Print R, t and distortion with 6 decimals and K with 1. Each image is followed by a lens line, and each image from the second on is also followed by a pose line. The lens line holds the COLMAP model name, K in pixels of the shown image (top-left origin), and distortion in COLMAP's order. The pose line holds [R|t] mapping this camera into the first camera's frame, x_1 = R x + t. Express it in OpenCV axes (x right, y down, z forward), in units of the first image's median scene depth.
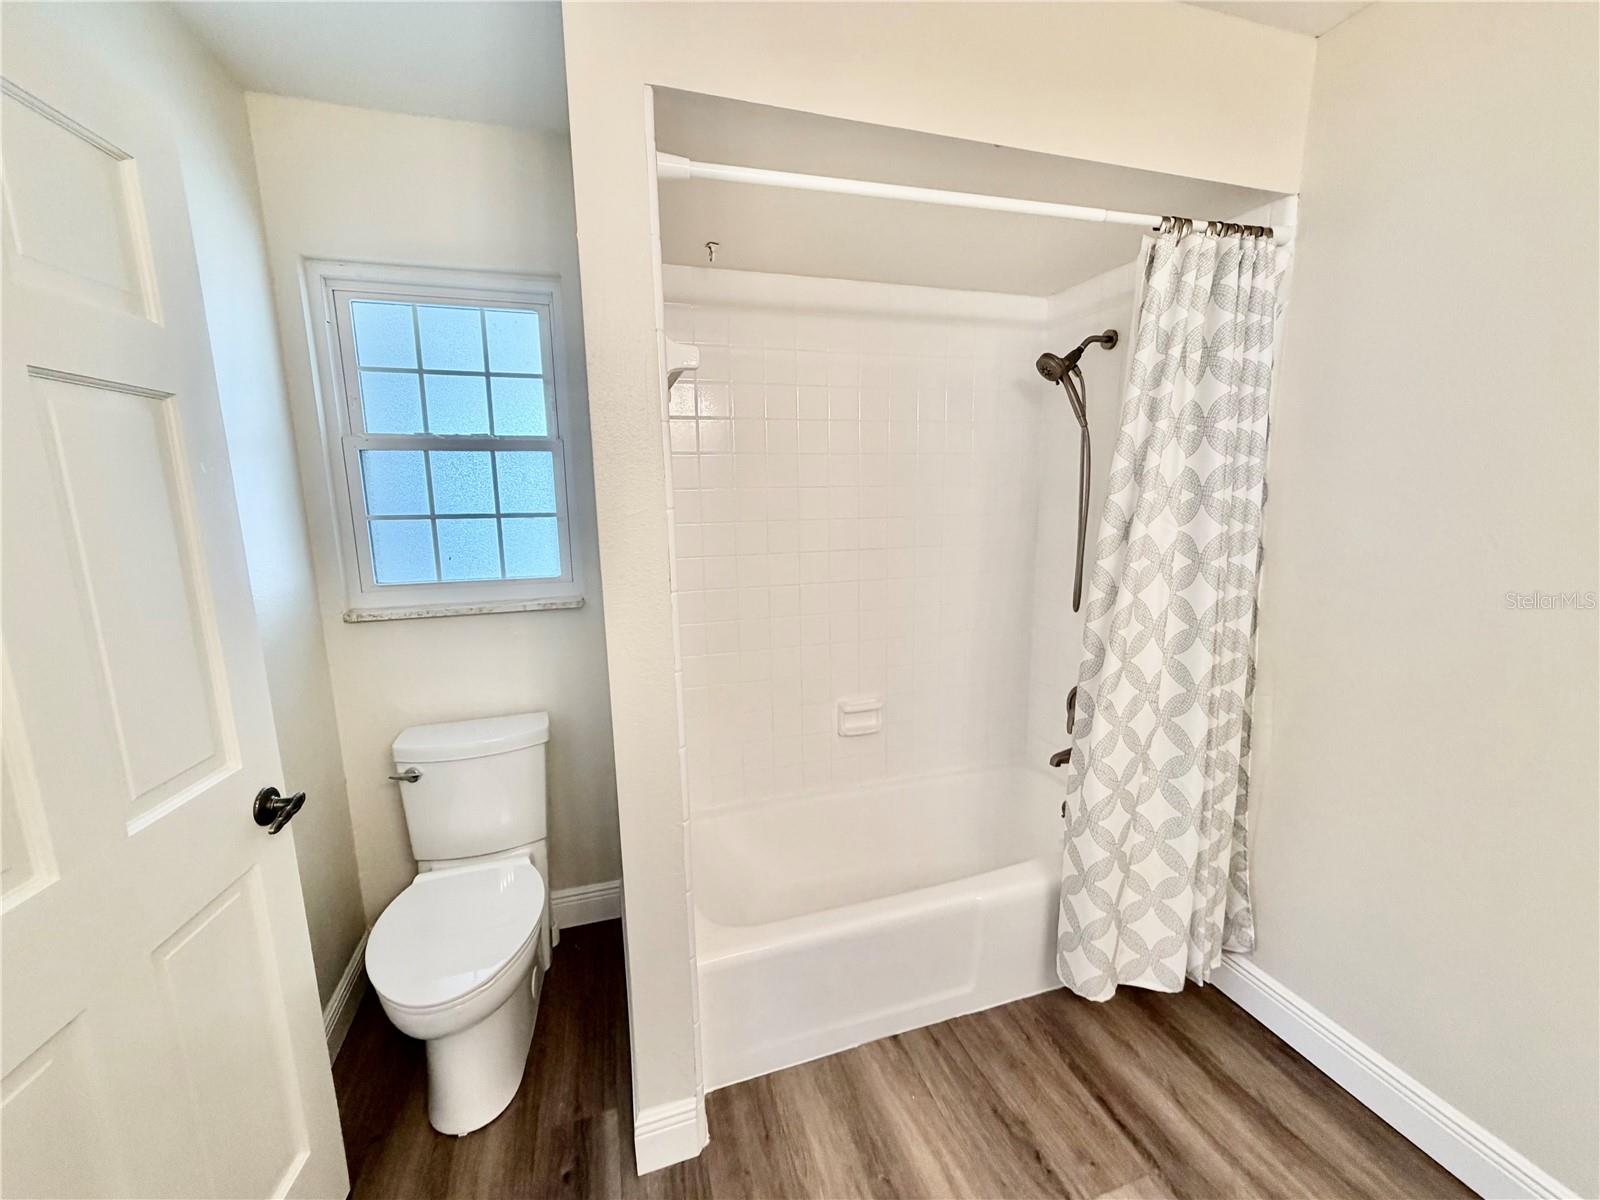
lens RADIAL K [[636.0, 0, 793.2], [0, 636.0, 598.4], [0, 0, 1]] dist [-0.001301, -0.000172]
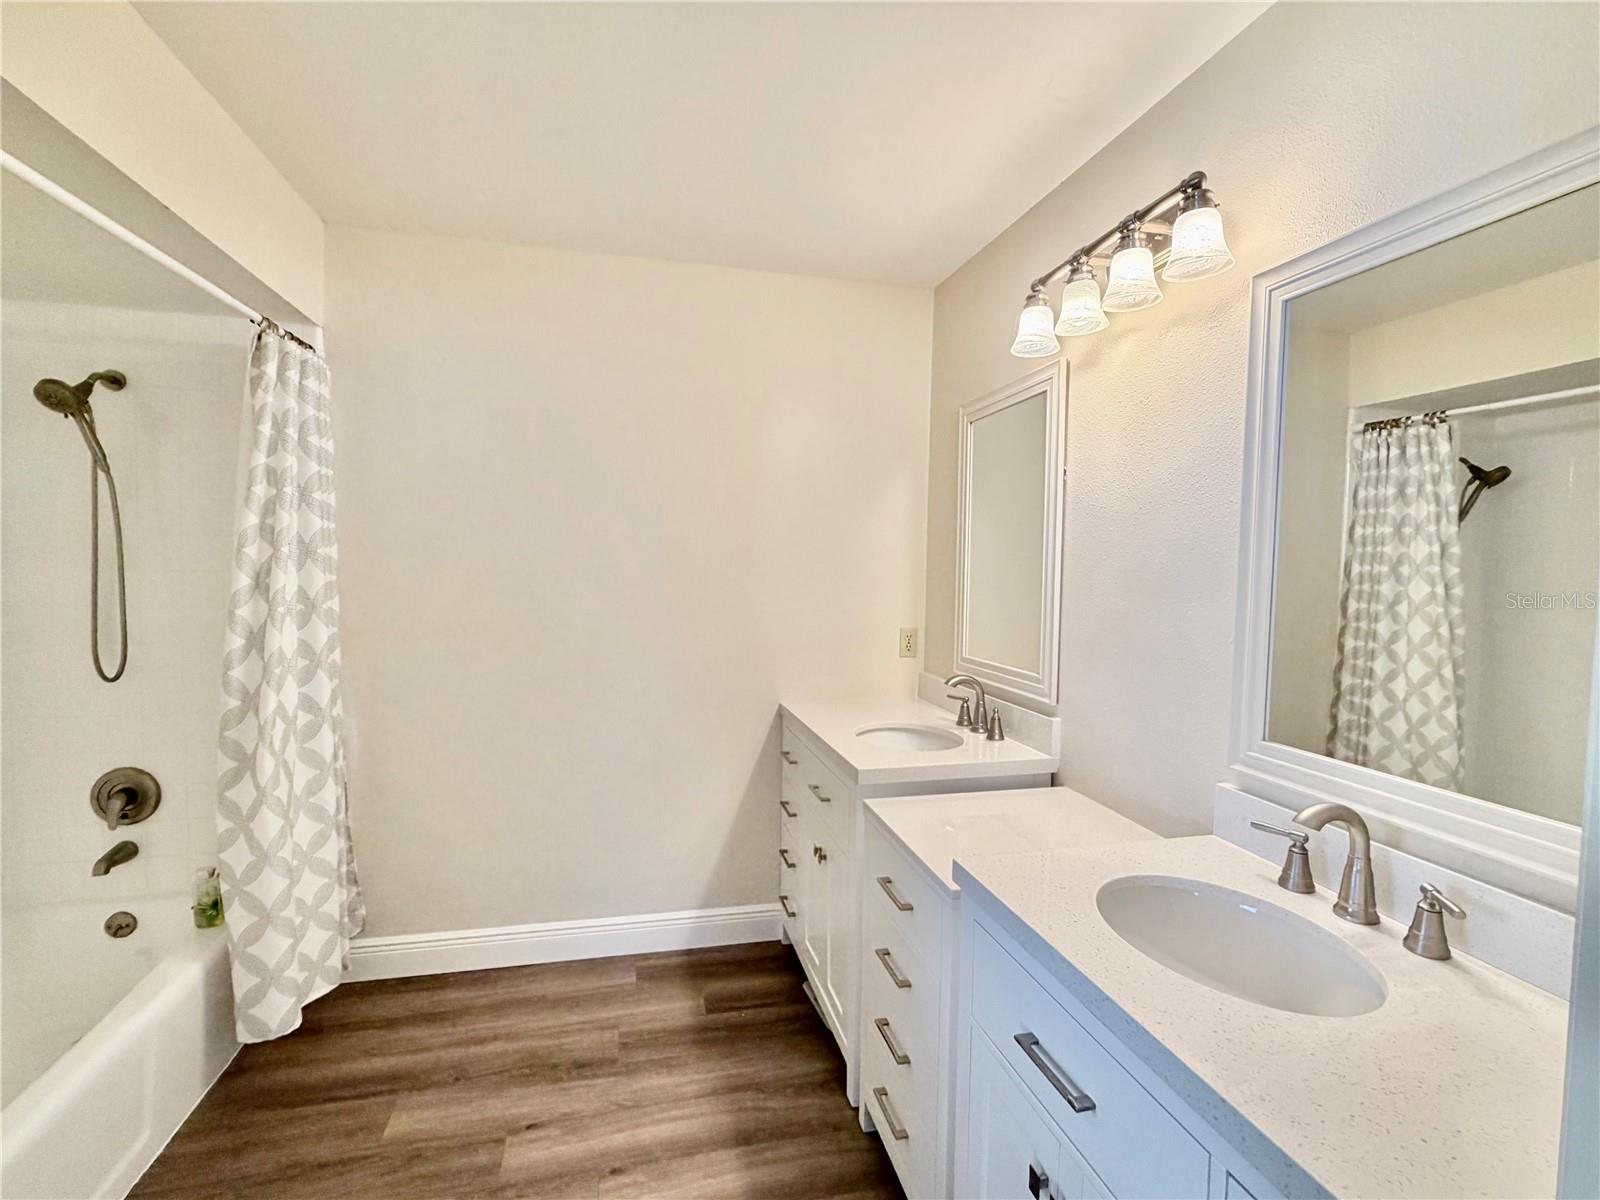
lens RADIAL K [[755.9, 0, 800.0], [0, 755.9, 600.0], [0, 0, 1]] dist [-0.001927, -0.000185]
pose [[0.056220, -0.031734, 0.997914, -0.690629], [0.144246, 0.989267, 0.023332, 0.028843], [-0.987943, 0.142634, 0.060195, 0.004754]]
